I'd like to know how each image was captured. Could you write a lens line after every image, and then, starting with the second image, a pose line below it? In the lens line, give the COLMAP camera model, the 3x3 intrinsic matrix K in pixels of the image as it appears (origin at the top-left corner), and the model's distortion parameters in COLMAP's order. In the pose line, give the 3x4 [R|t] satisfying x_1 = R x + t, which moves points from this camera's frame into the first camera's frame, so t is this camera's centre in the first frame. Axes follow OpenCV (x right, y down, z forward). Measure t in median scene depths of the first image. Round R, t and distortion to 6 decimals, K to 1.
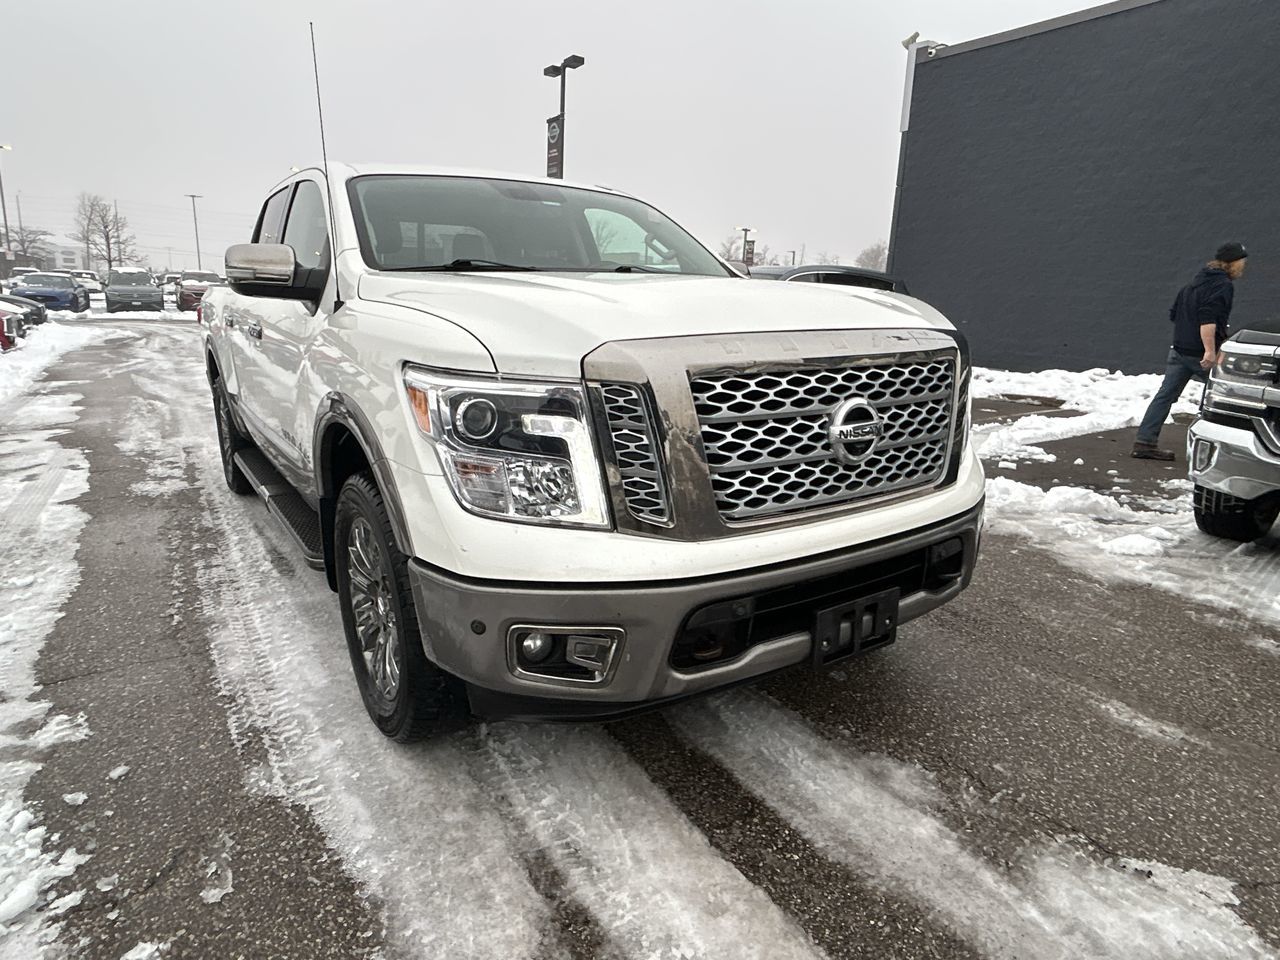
lens RADIAL K [[763.8, 0, 639.9], [0, 763.8, 477.1], [0, 0, 1]] dist [-0.014935, 0.010734]
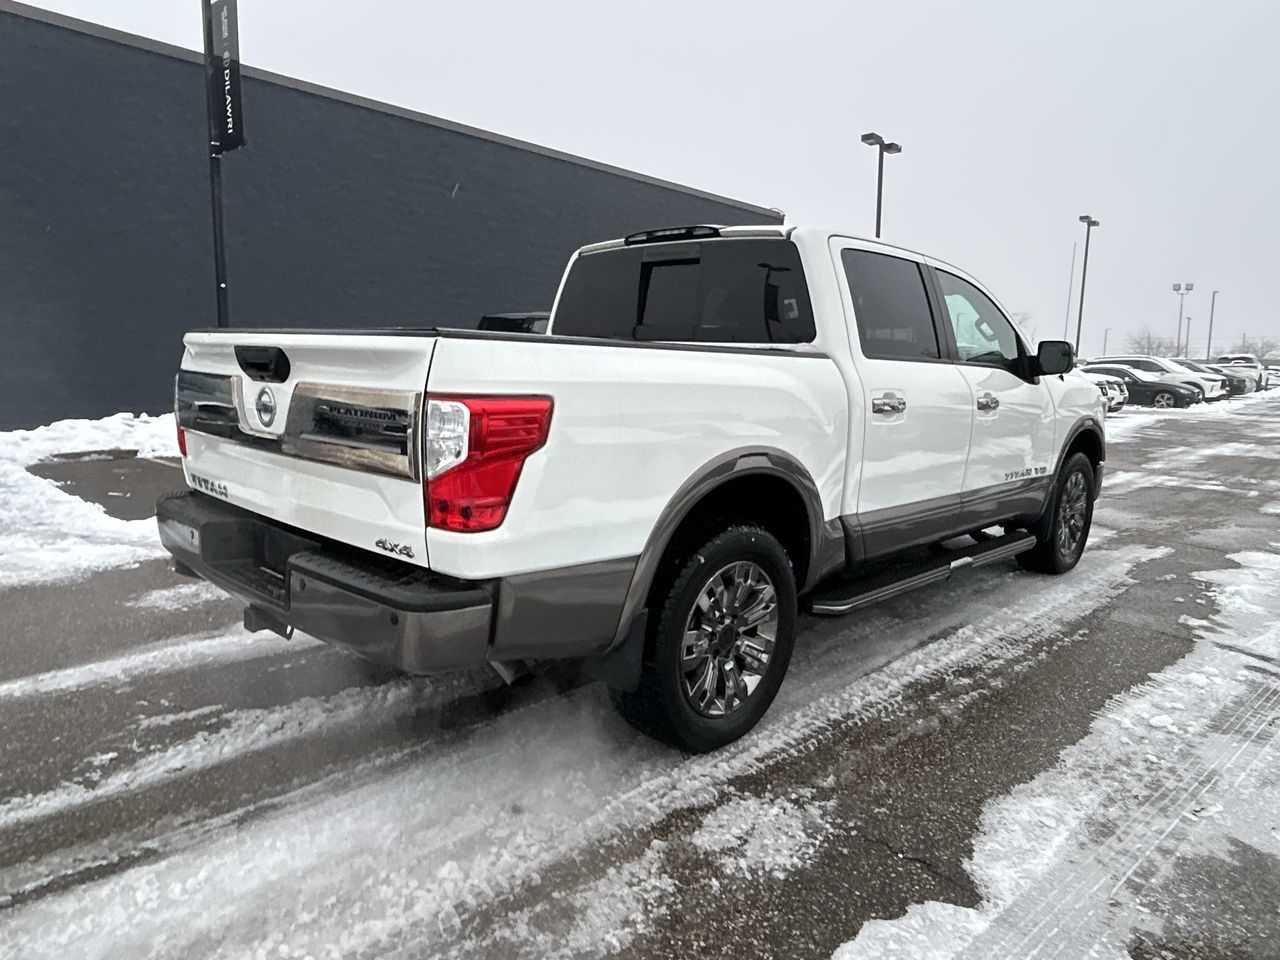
lens RADIAL K [[859.9, 0, 636.6], [0, 859.9, 481.9], [0, 0, 1]] dist [-0.007406, -0.000337]
pose [[-0.212121, -0.158082, 0.964373, -2.671926], [0.195408, 0.960039, 0.200353, -0.711406], [-0.957507, 0.230945, -0.172754, 2.845164]]
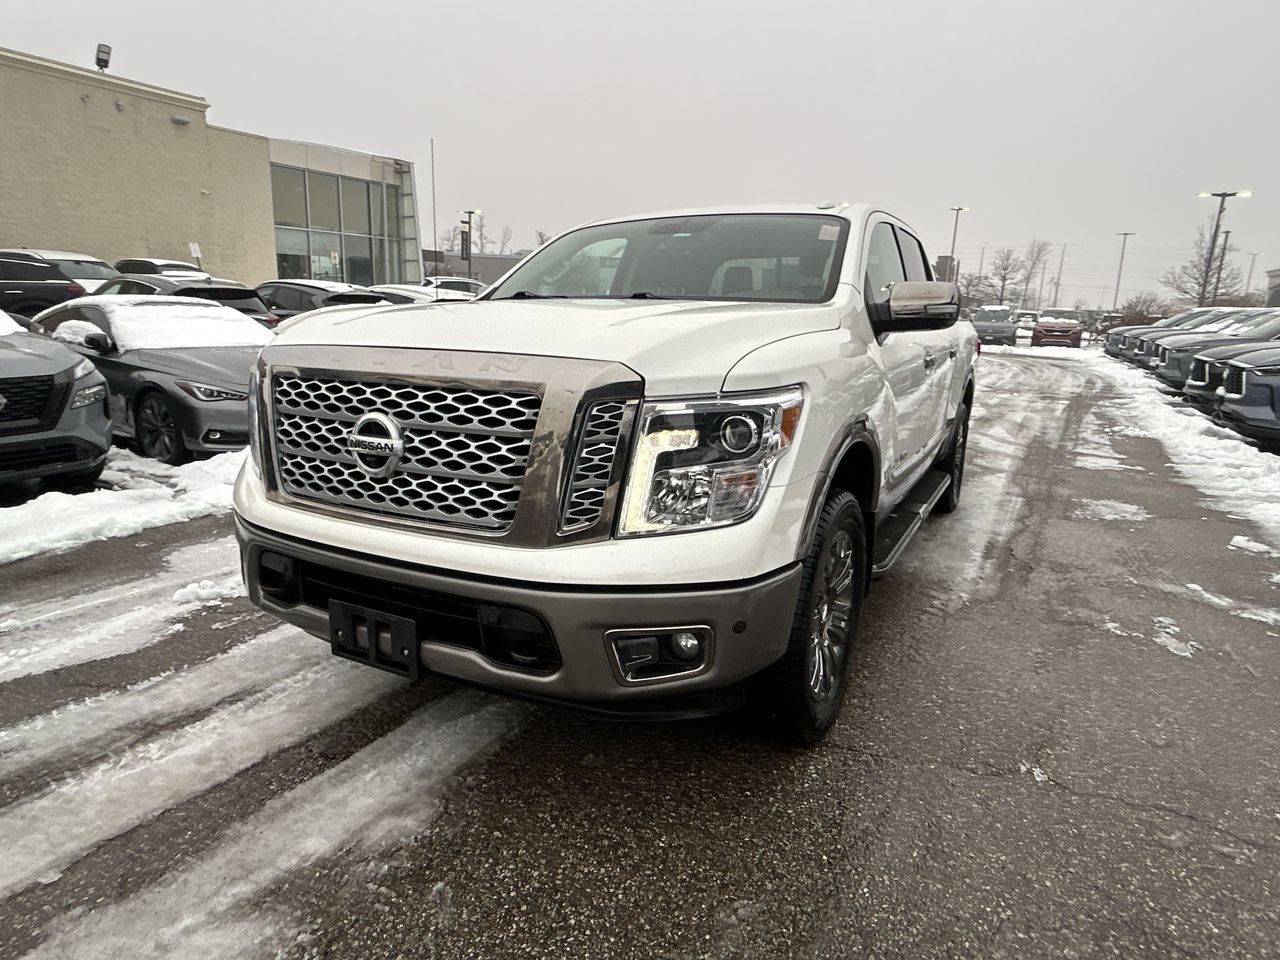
lens RADIAL K [[763.8, 0, 639.9], [0, 763.8, 478.5], [0, 0, 1]] dist [-0.014935, 0.010734]
pose [[0.466990, 0.179737, -0.865803, 1.255227], [-0.219320, 0.972073, 0.083503, -0.167720], [0.856632, 0.150893, 0.493368, 0.746826]]
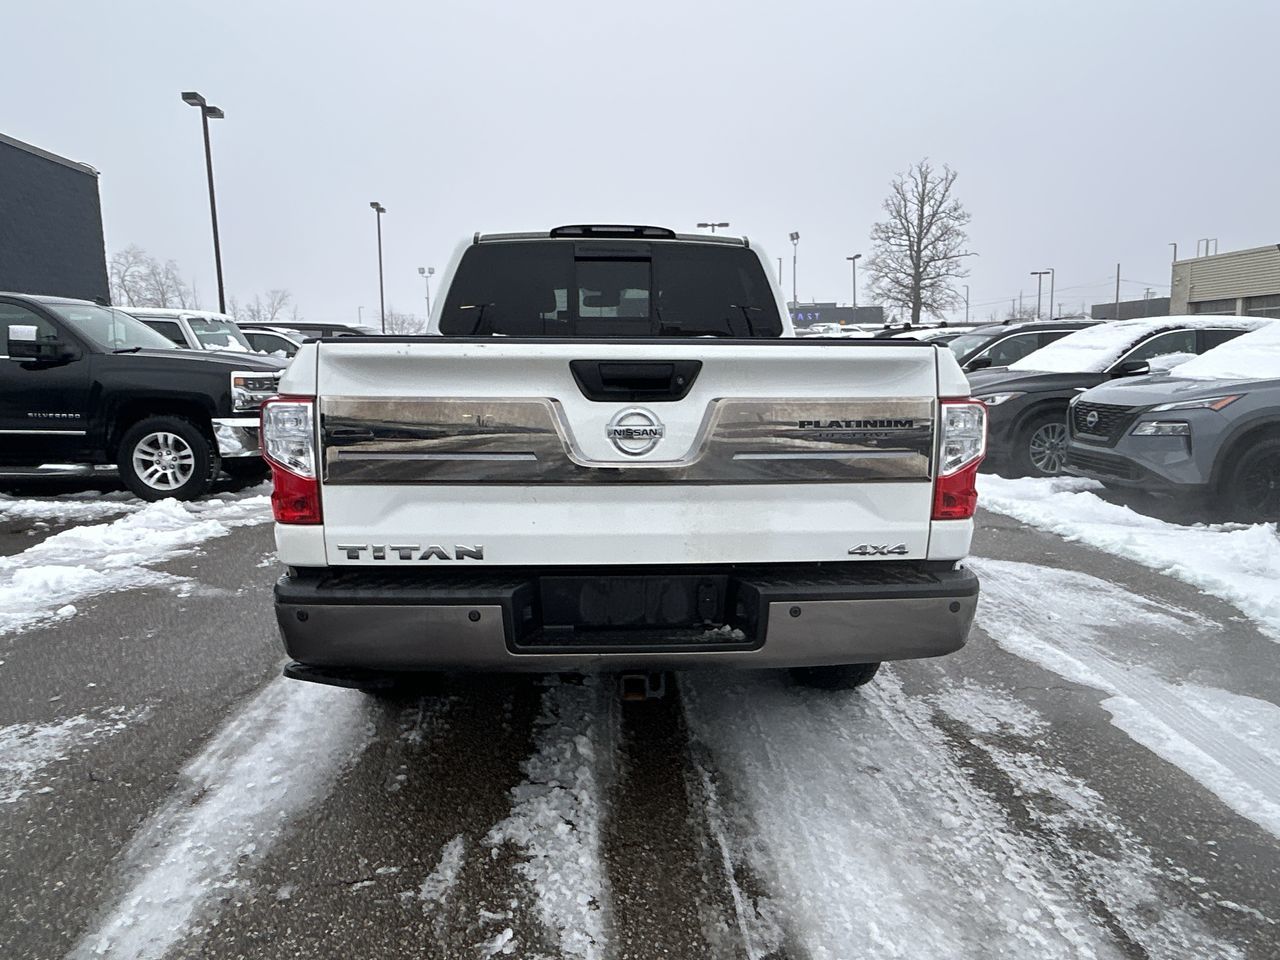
lens RADIAL K [[859.9, 0, 638.9], [0, 859.9, 482.6], [0, 0, 1]] dist [-0.007406, -0.000337]
pose [[-0.862097, -0.092506, 0.498229, -1.829722], [0.105574, 0.928835, 0.355134, -0.997118], [-0.495624, 0.358760, -0.790979, 4.018576]]
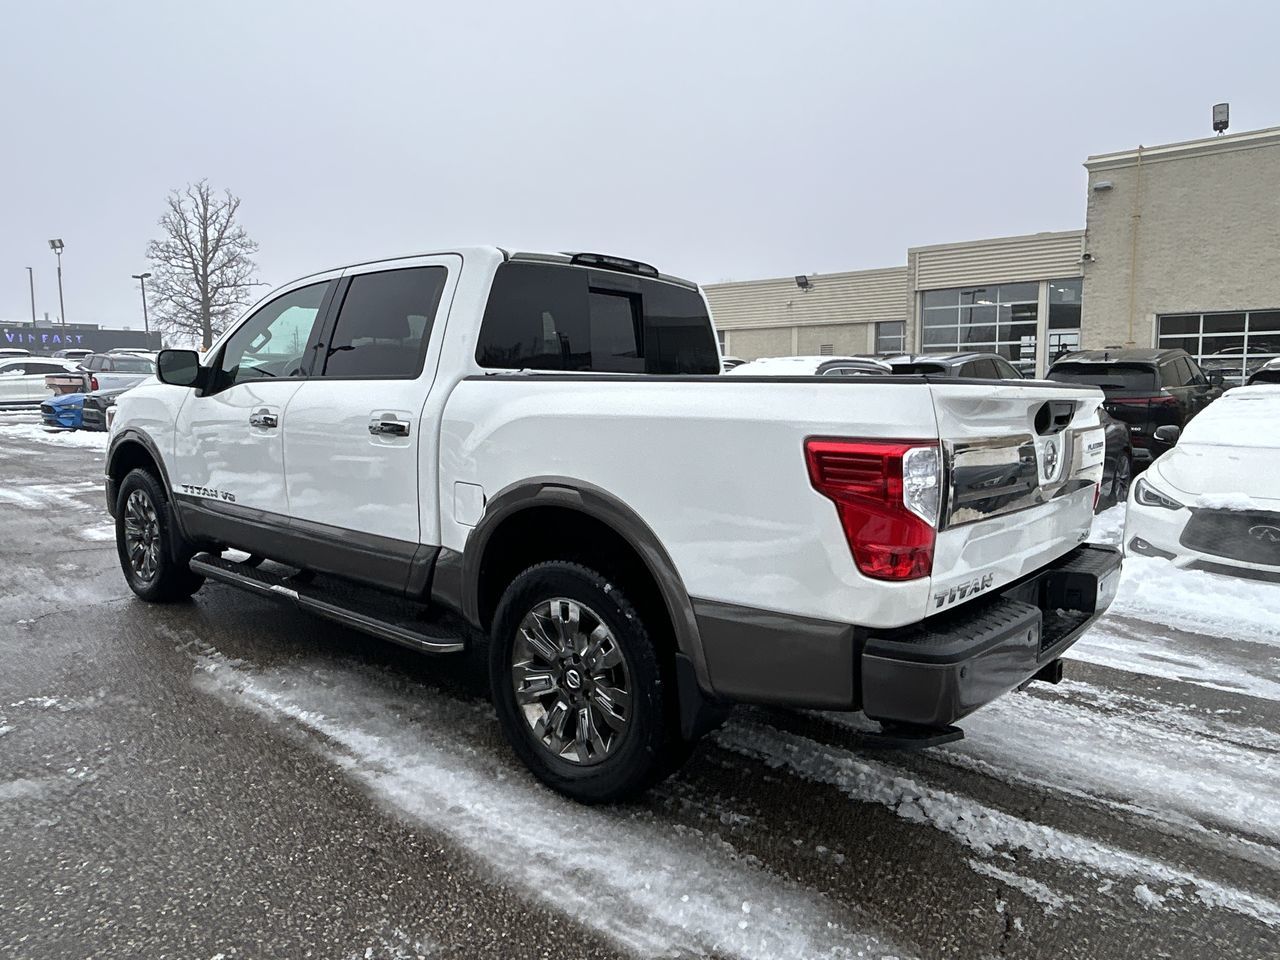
lens RADIAL K [[859.9, 0, 641.4], [0, 859.9, 480.4], [0, 0, 1]] dist [-0.007406, -0.000337]
pose [[-0.962268, 0.002640, -0.272090, -0.308801], [-0.089816, 0.940826, 0.326771, -1.015466], [0.256852, 0.338879, -0.905090, 4.181213]]
